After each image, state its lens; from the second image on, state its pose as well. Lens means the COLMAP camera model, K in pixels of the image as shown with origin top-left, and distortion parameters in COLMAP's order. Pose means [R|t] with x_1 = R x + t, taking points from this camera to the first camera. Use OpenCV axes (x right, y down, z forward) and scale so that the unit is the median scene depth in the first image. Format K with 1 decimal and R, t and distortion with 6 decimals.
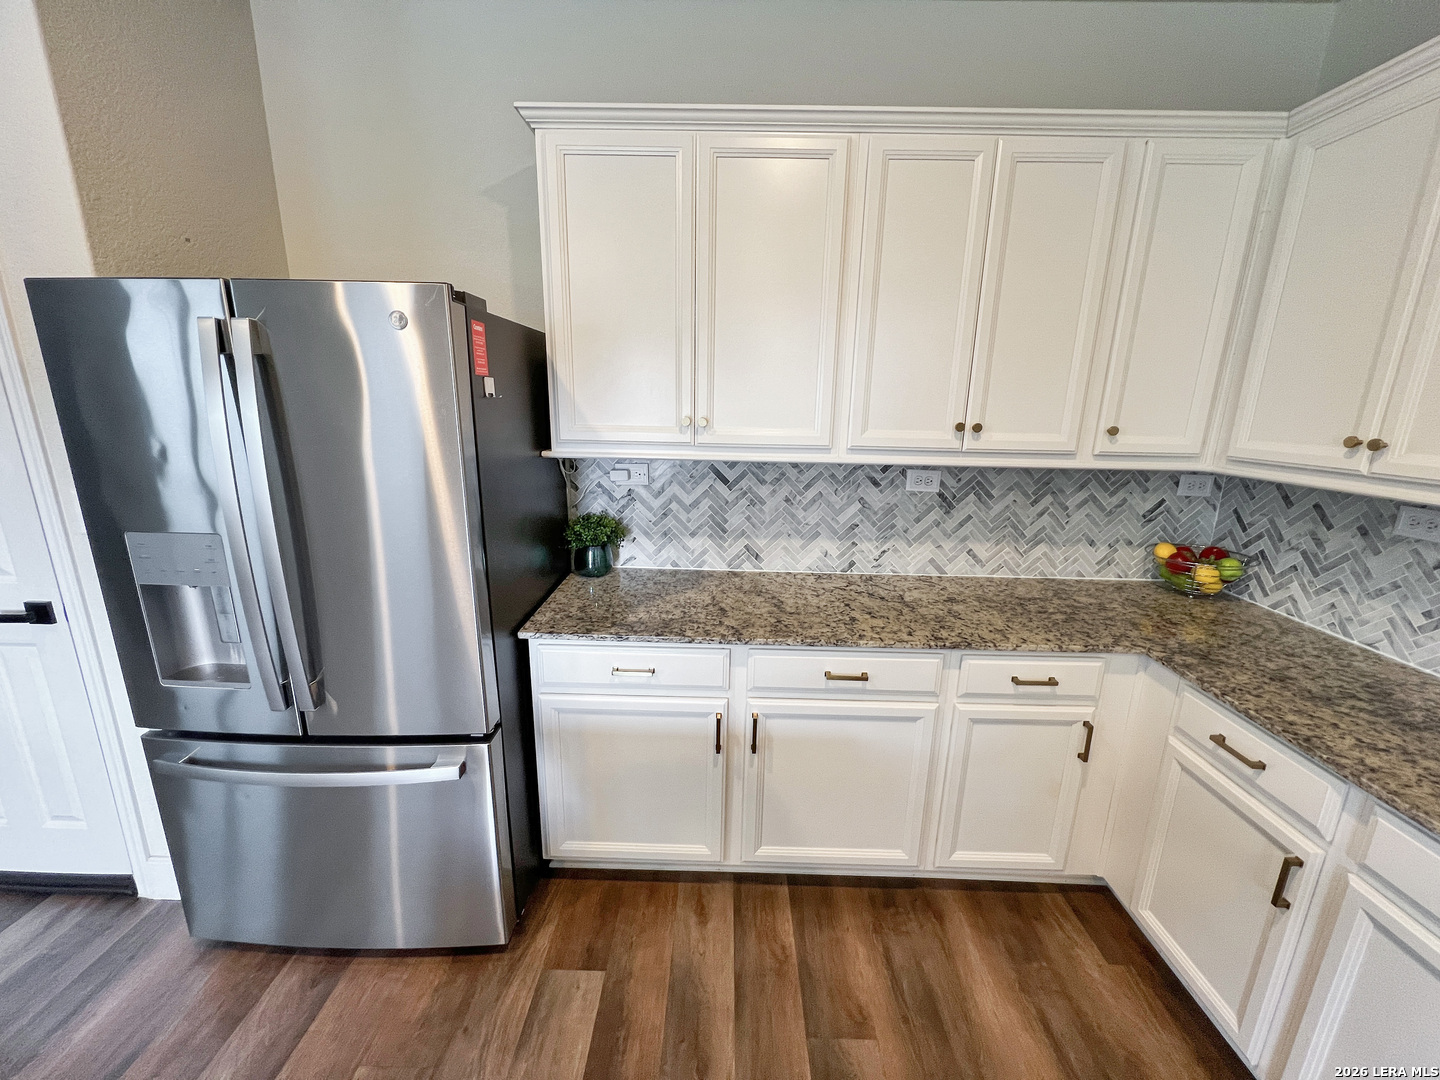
lens RADIAL K [[576.8, 0, 718.3], [0, 576.8, 540.0], [0, 0, 1]] dist [-0.001168, 0.000501]
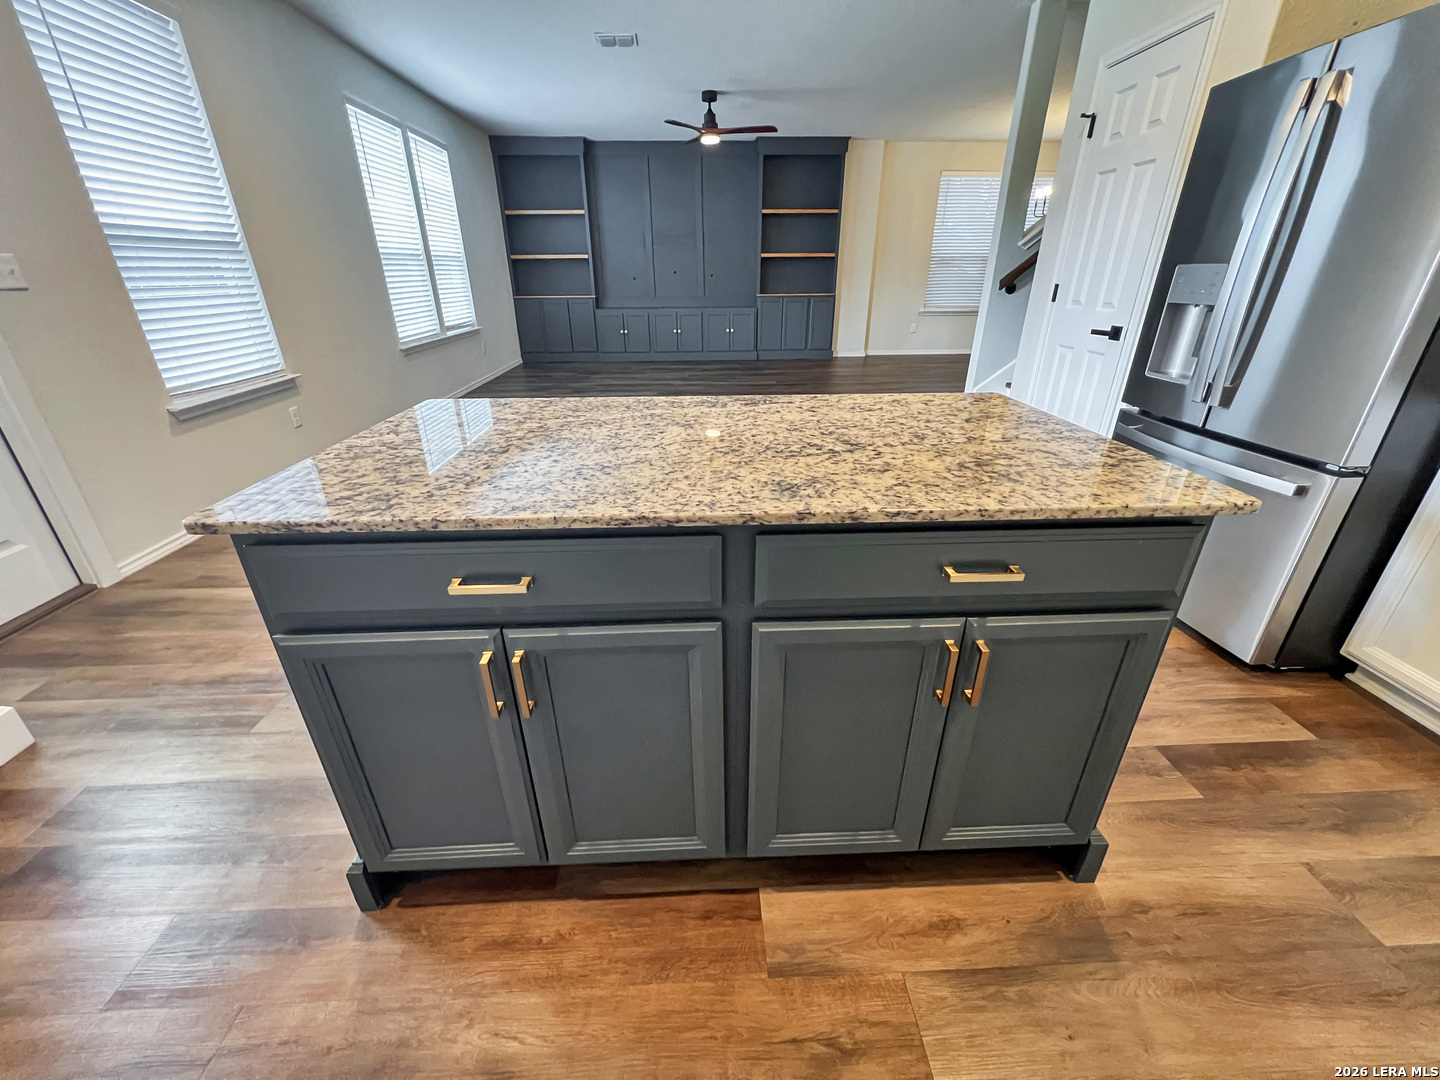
lens RADIAL K [[578.1, 0, 720.0], [0, 578.1, 540.0], [0, 0, 1]] dist [-0.002791, -0.000570]
pose [[0.055136, 0.407906, -0.911357, 0.434014], [-0.234146, 0.892577, 0.385335, 0.235078], [0.970637, 0.192144, 0.144723, -0.201653]]
